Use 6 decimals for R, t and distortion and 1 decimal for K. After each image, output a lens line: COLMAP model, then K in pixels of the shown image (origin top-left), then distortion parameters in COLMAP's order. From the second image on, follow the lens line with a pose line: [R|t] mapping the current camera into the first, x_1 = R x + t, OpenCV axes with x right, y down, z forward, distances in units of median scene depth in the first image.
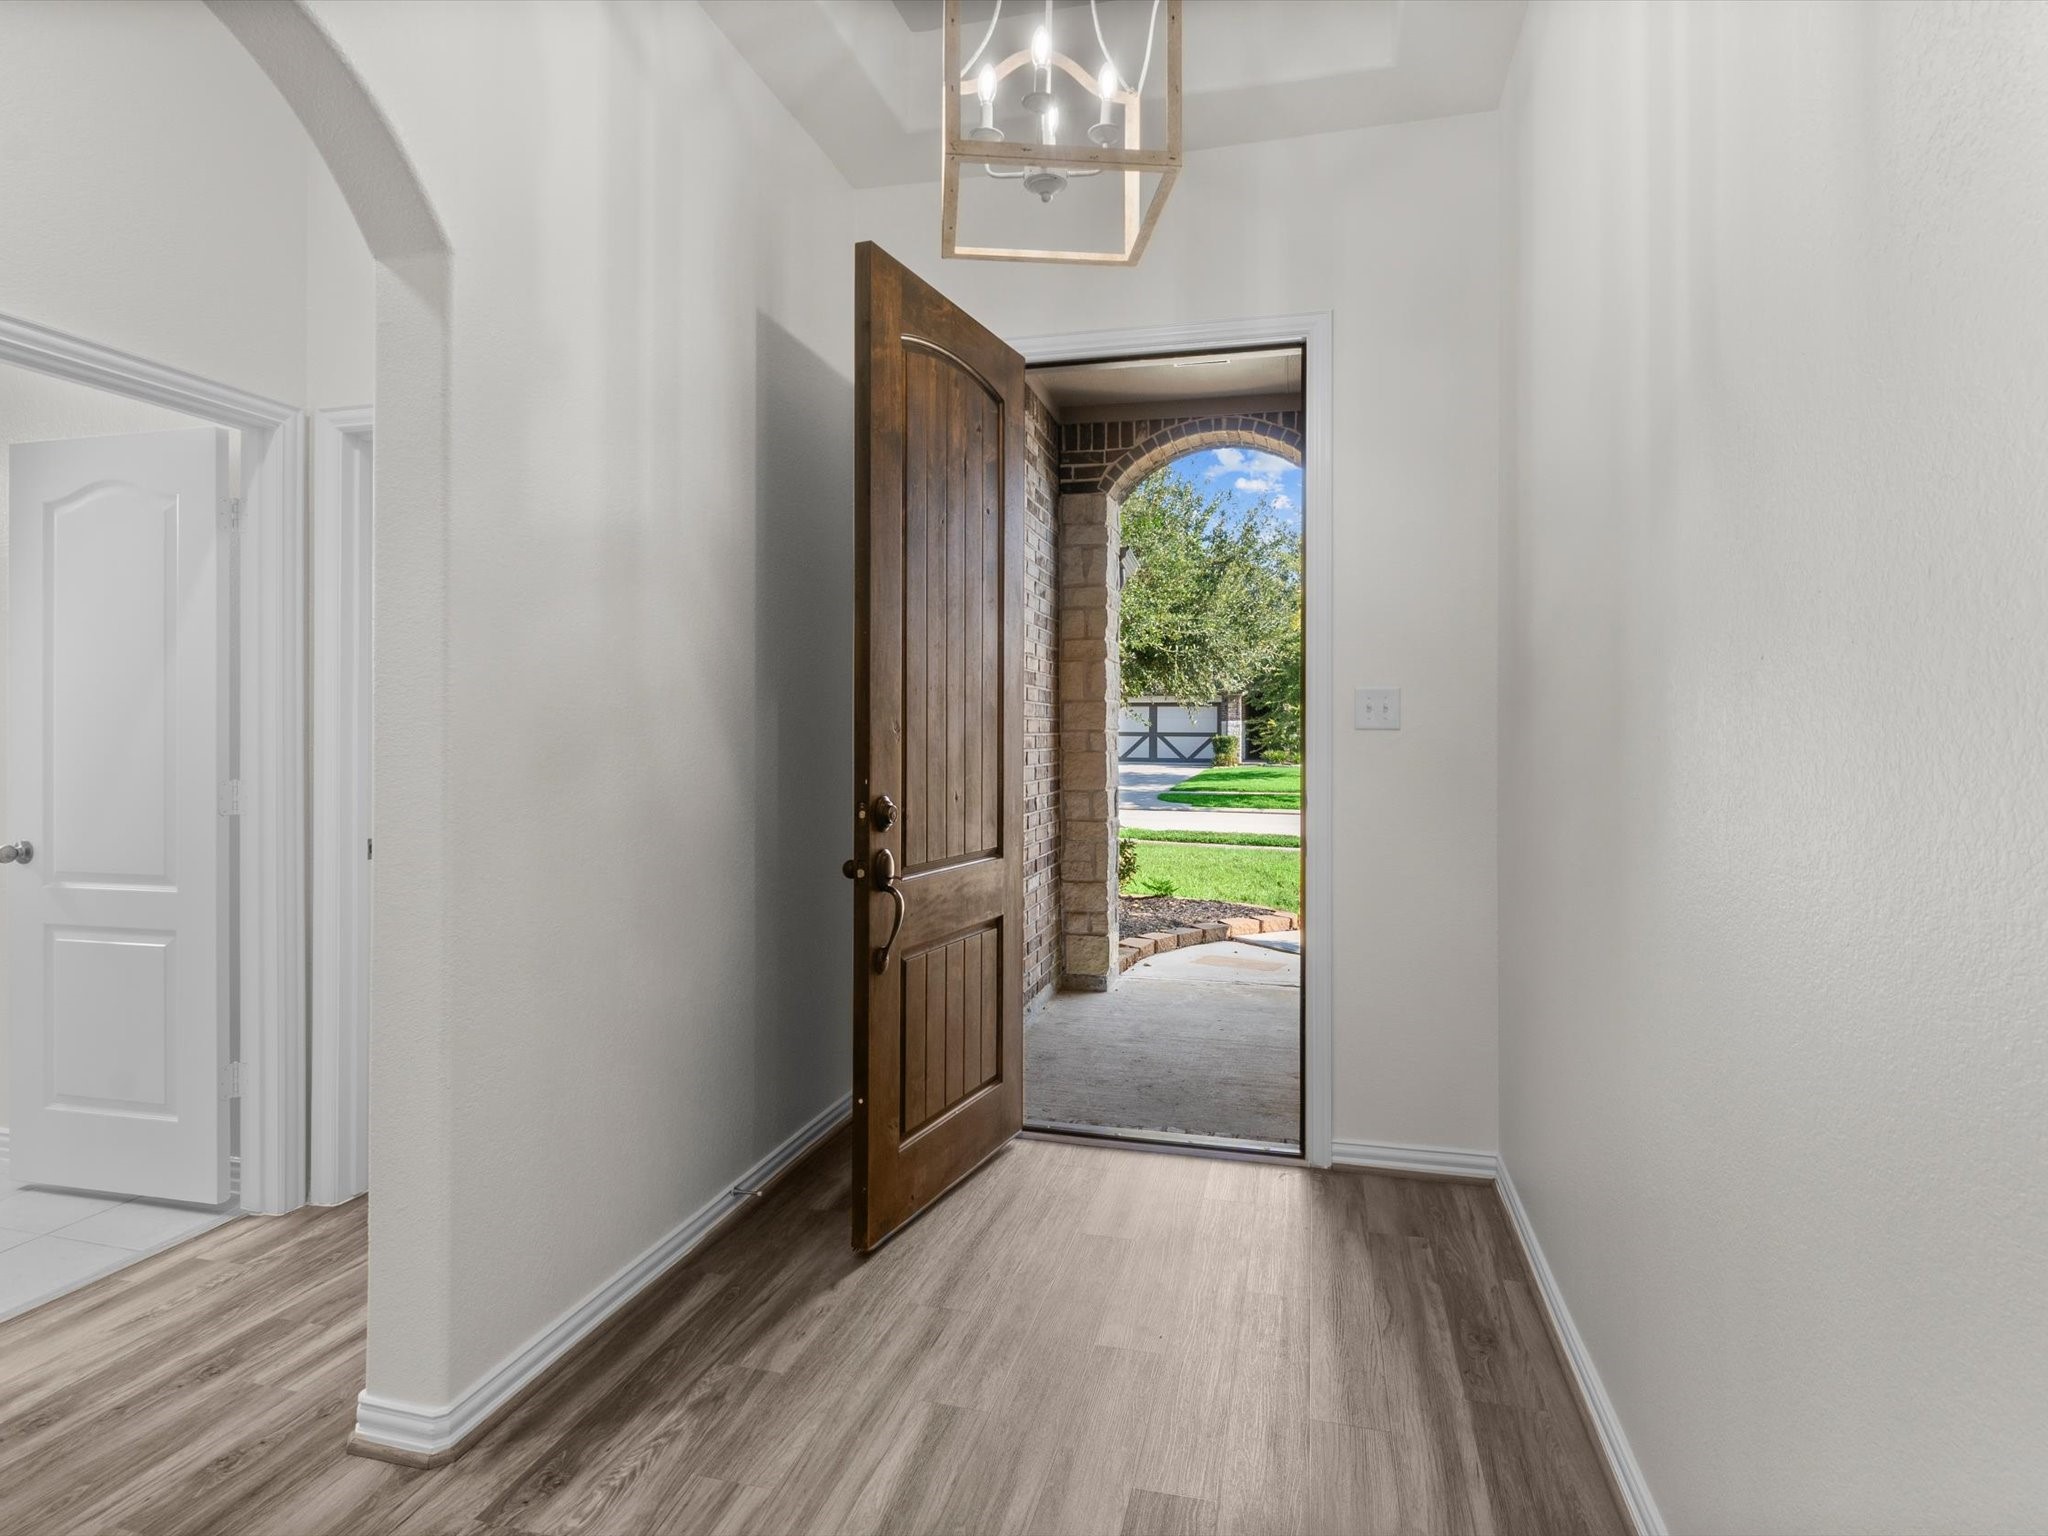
lens RADIAL K [[1103.2, 0, 1021.3], [0, 1103.2, 748.1], [0, 0, 1]] dist [0.003303, -0.002636]
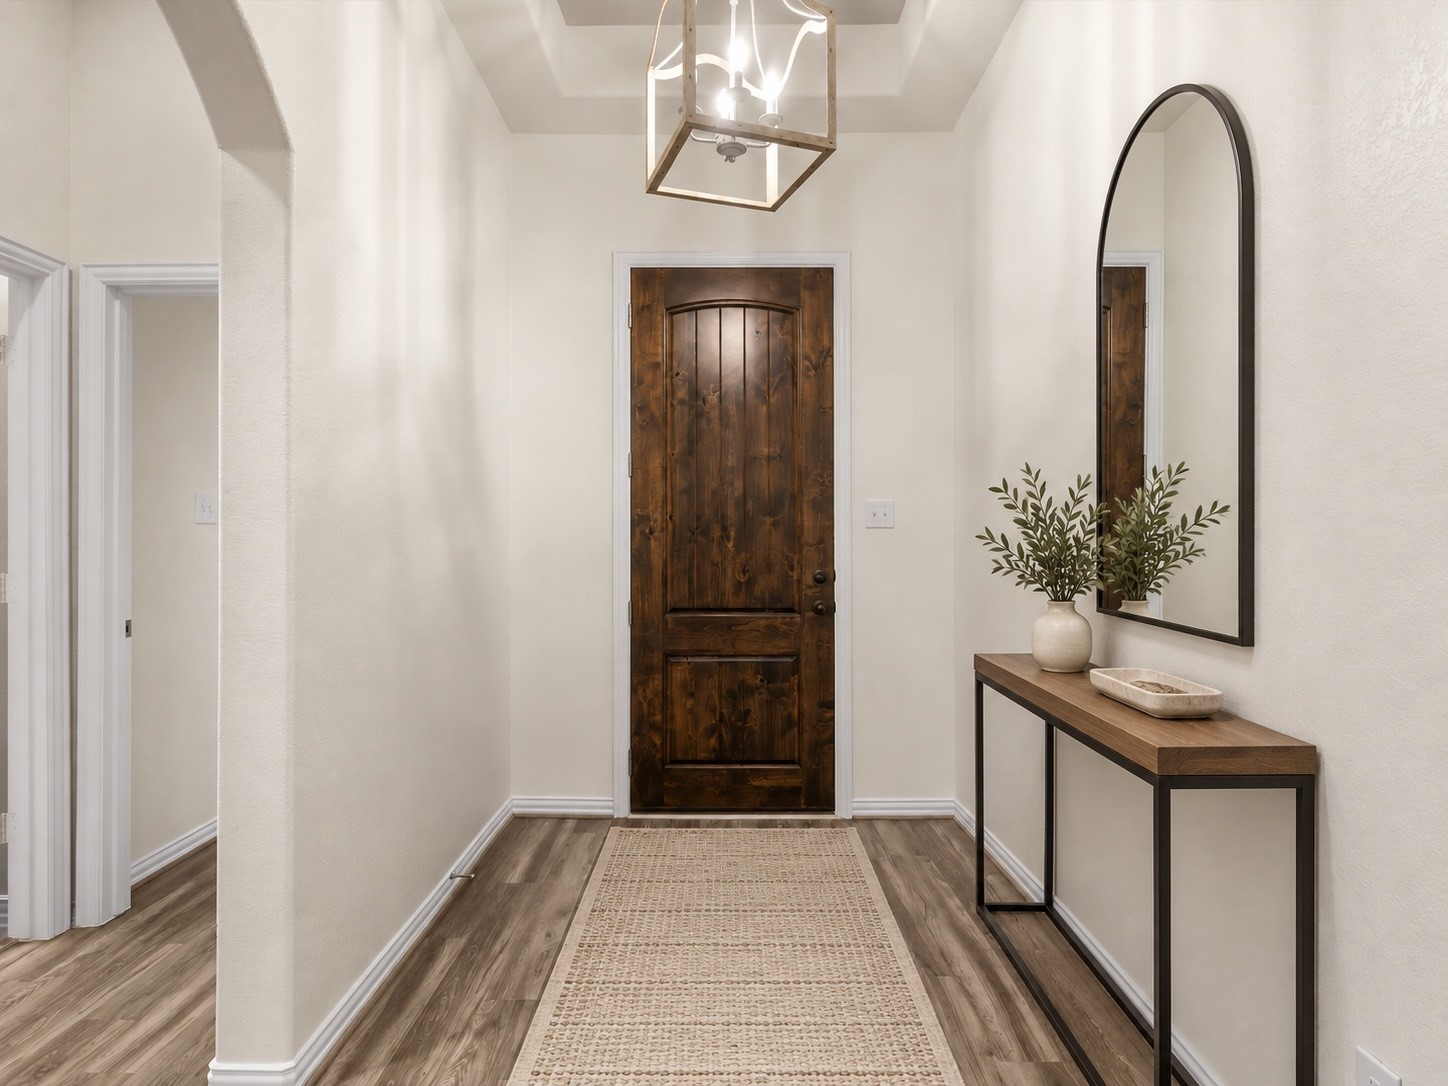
lens RADIAL K [[780.0, 0, 718.9], [0, 780.0, 544.6], [0, 0, 1]] dist [0.003303, -0.002636]
pose [[0.970168, -0.009577, 0.242246, -0.208642], [0.010564, 0.999940, -0.002778, 0.009841], [-0.242205, 0.005254, 0.970211, 0.008688]]
